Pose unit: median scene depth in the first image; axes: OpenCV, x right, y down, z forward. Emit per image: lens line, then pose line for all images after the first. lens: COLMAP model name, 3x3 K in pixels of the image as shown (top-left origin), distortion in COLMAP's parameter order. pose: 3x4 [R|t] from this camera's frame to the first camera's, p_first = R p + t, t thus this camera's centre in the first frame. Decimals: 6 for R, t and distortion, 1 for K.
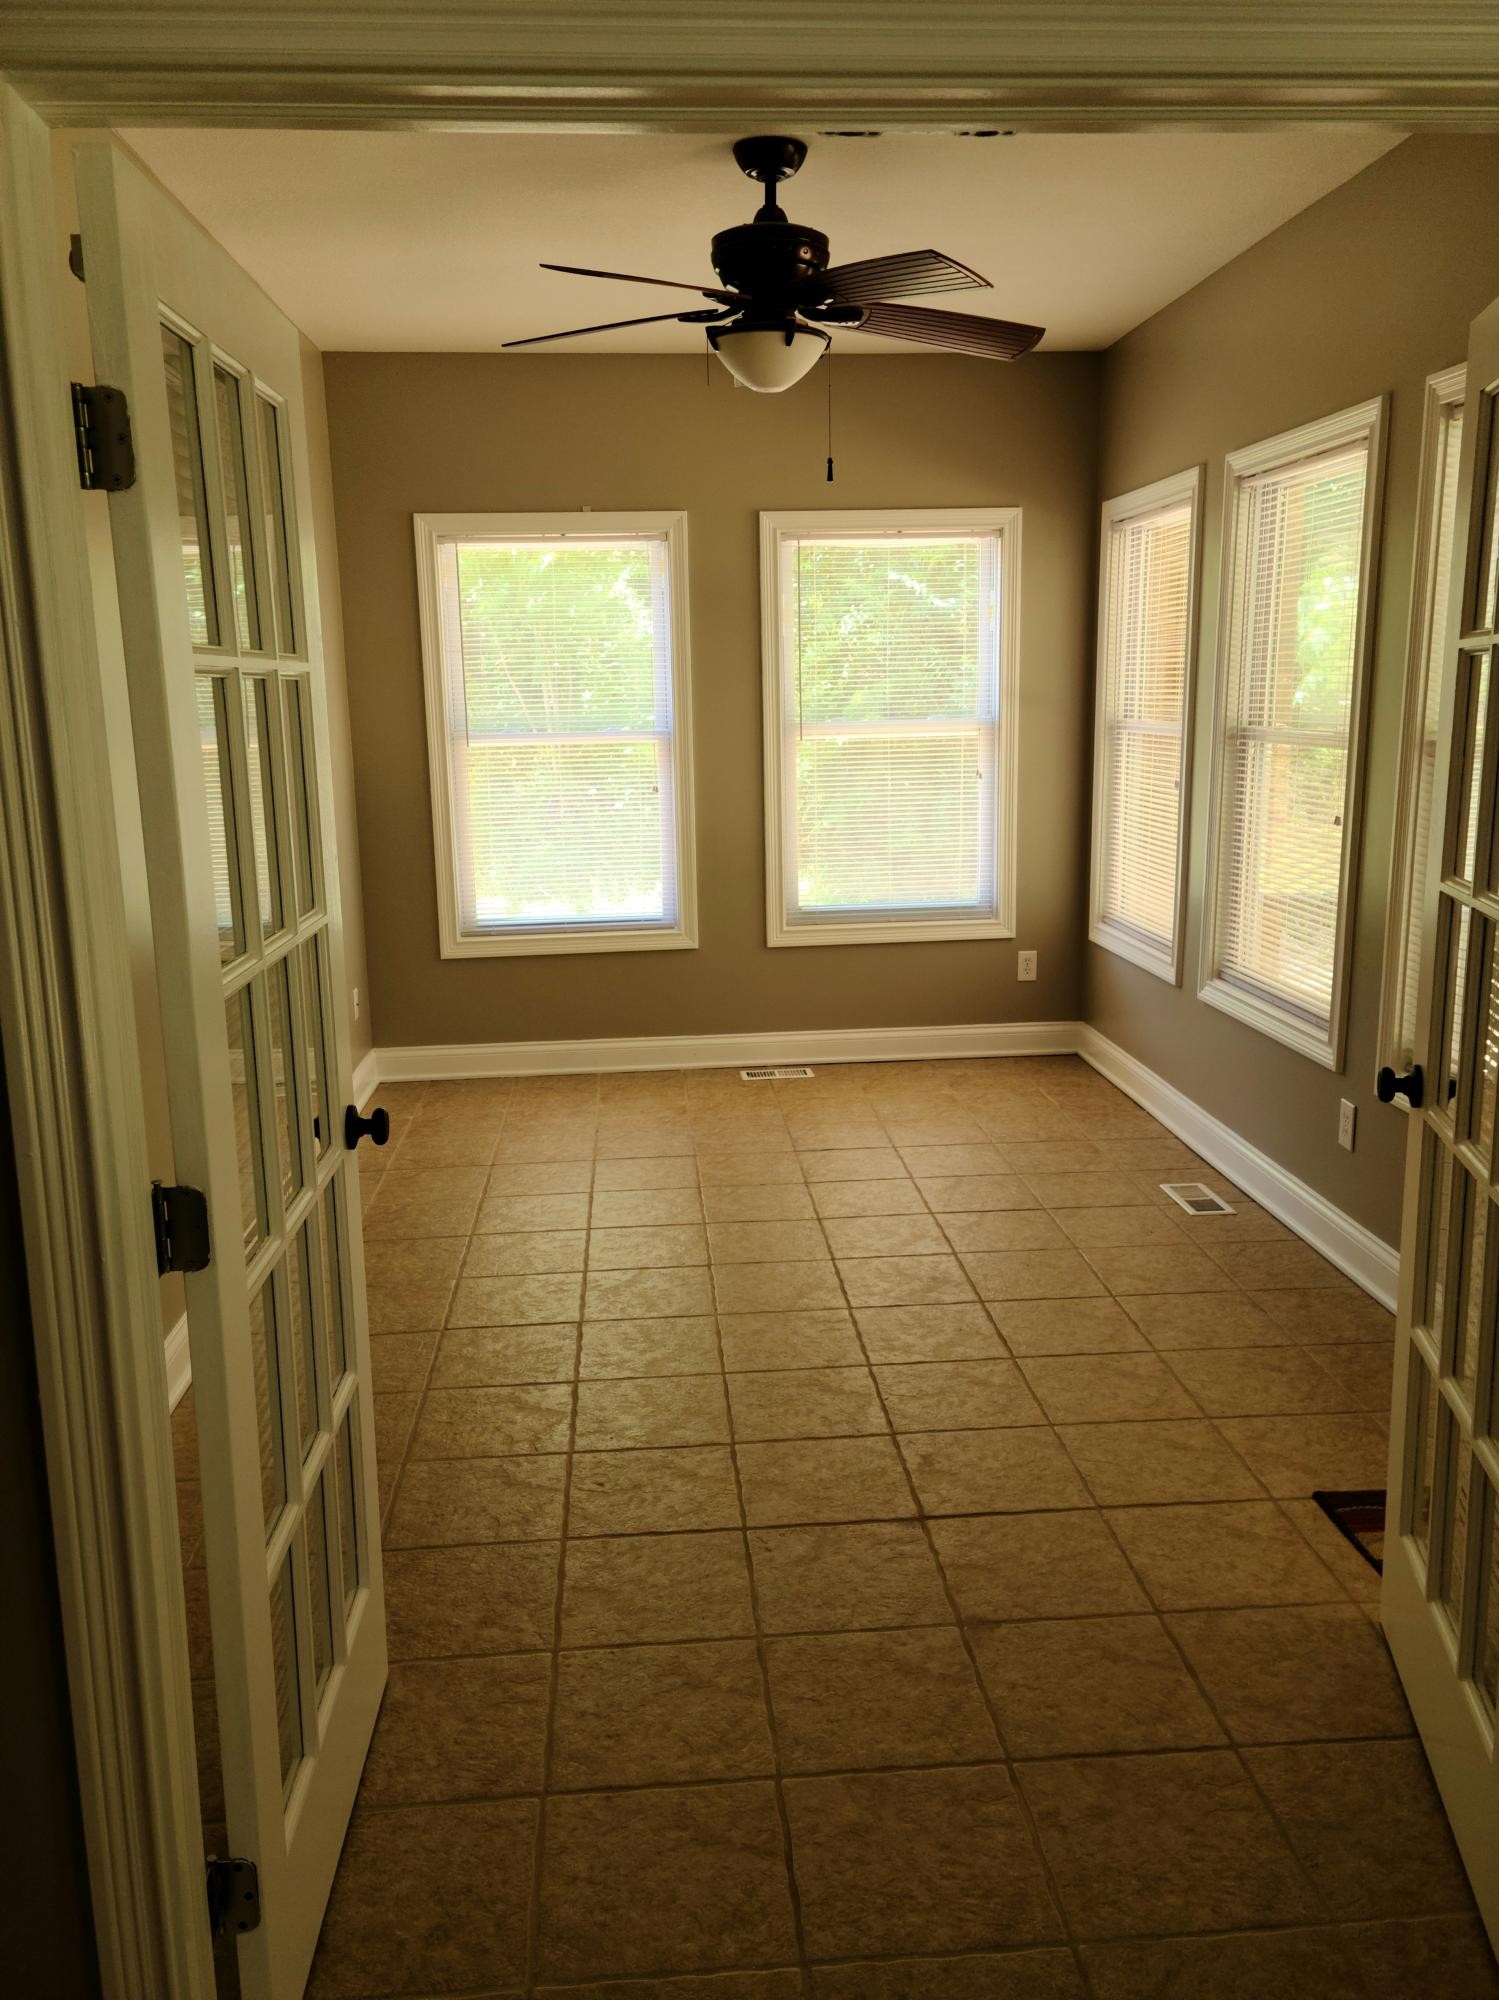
lens RADIAL K [[1569.7, 0, 748.7], [0, 1569.7, 993.2], [0, 0, 1]] dist [0.092793, -0.055075]
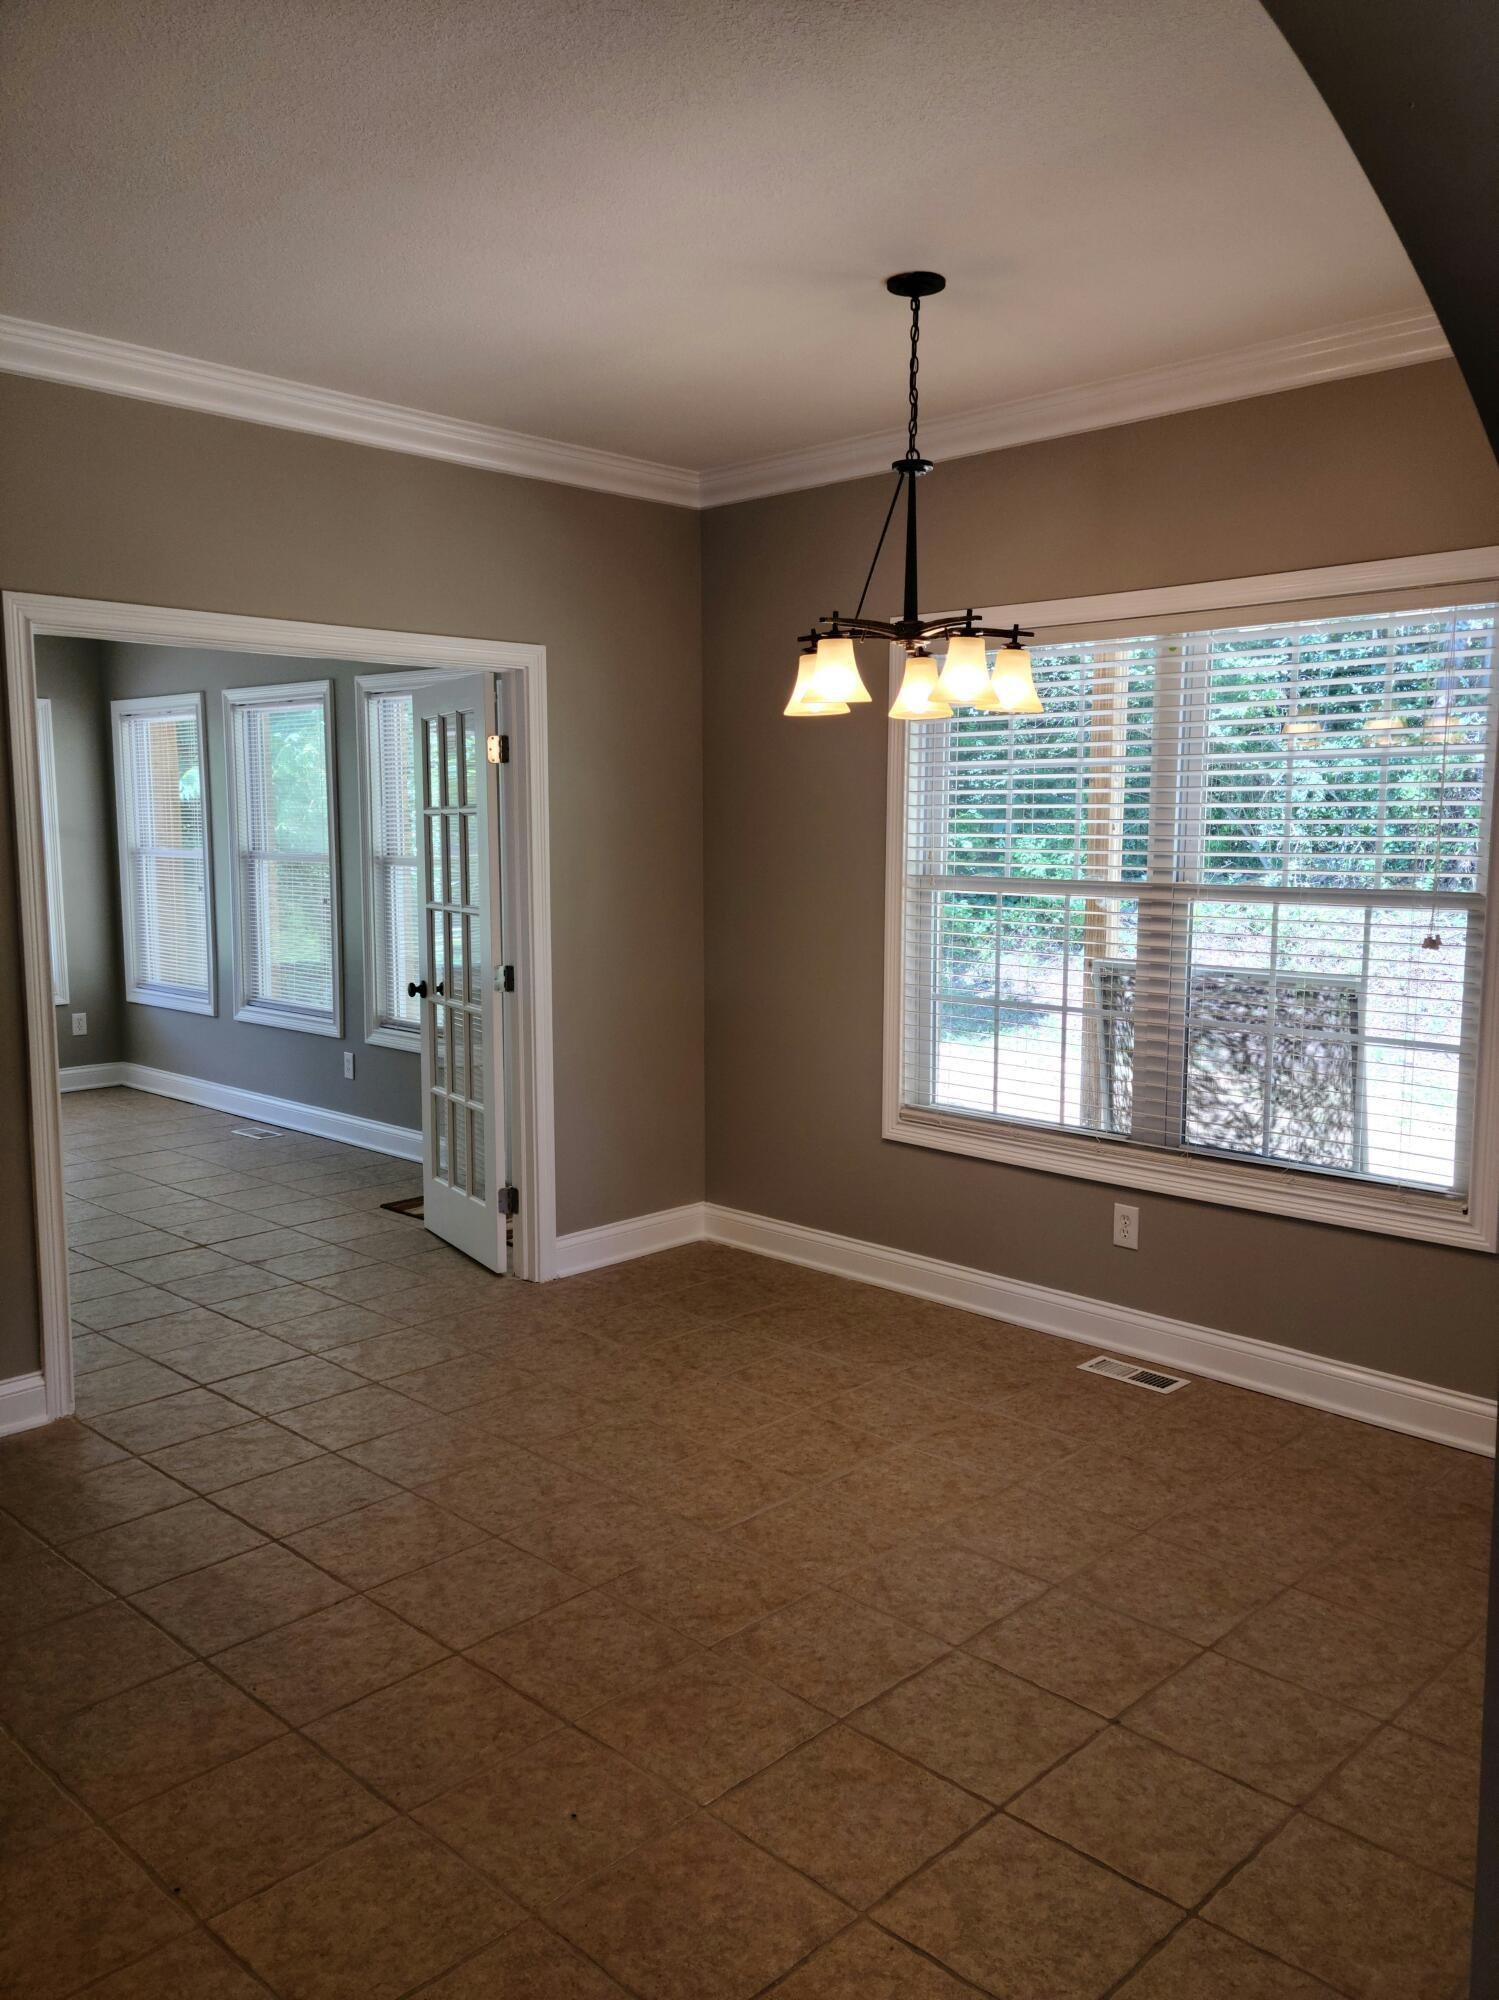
lens RADIAL K [[1569.7, 0, 748.7], [0, 1569.7, 1001.0], [0, 0, 1]] dist [0.092793, -0.055075]
pose [[0.751272, -0.057076, 0.657520, -0.388621], [0.111962, 0.992835, -0.041743, 0.112681], [-0.650426, 0.104977, 0.752280, -0.558329]]
